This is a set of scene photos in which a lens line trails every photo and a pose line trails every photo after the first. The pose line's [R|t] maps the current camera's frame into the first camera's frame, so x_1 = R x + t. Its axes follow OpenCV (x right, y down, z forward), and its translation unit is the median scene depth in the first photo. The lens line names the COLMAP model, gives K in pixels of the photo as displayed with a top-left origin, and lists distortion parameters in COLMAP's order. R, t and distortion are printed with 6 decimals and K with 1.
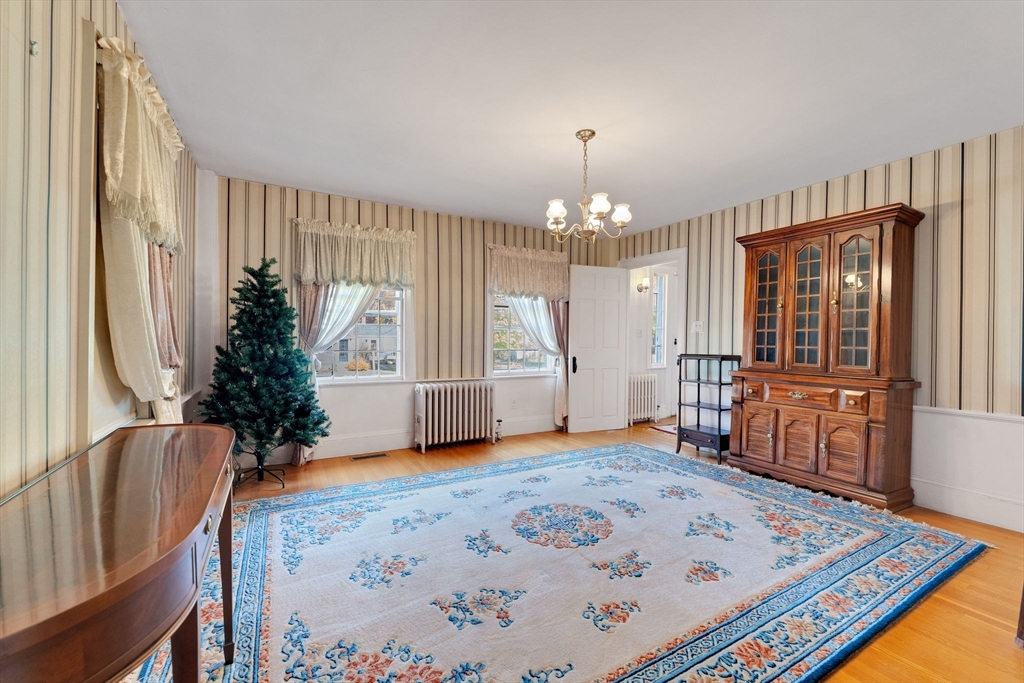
lens RADIAL K [[414.2, 0, 508.5], [0, 414.2, 343.1], [0, 0, 1]] dist [0.001716, -0.000666]
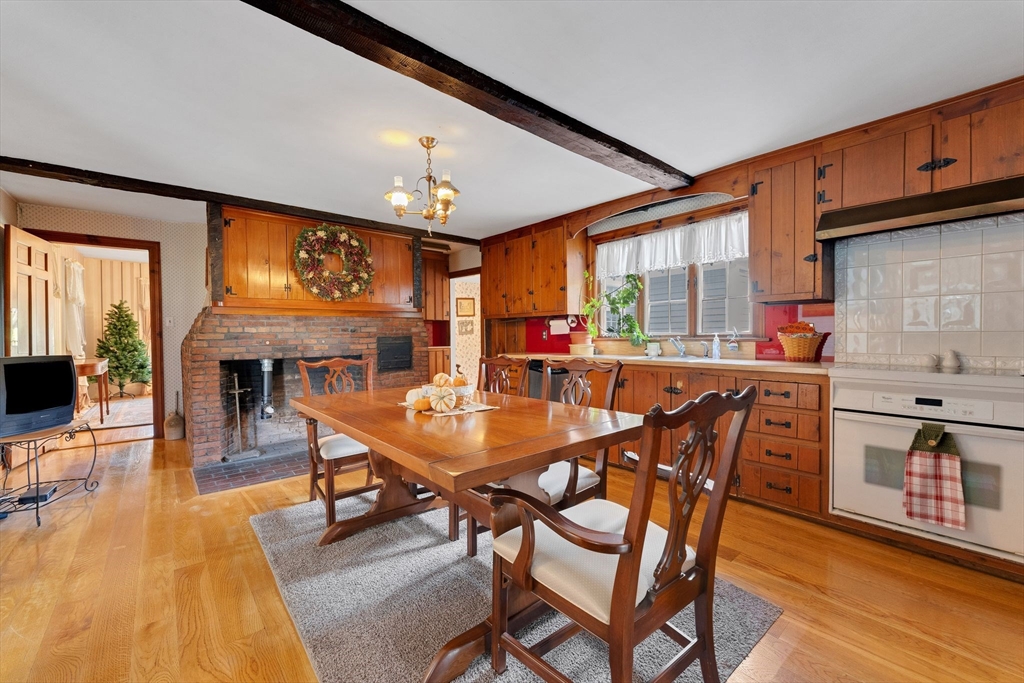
lens RADIAL K [[414.2, 0, 524.5], [0, 414.2, 338.7], [0, 0, 1]] dist [0.001716, -0.000666]
pose [[0.976881, -0.017911, 0.213034, 1.122027], [0.016694, 0.999832, 0.007508, 0.028398], [-0.213133, -0.003778, 0.977016, -1.754954]]
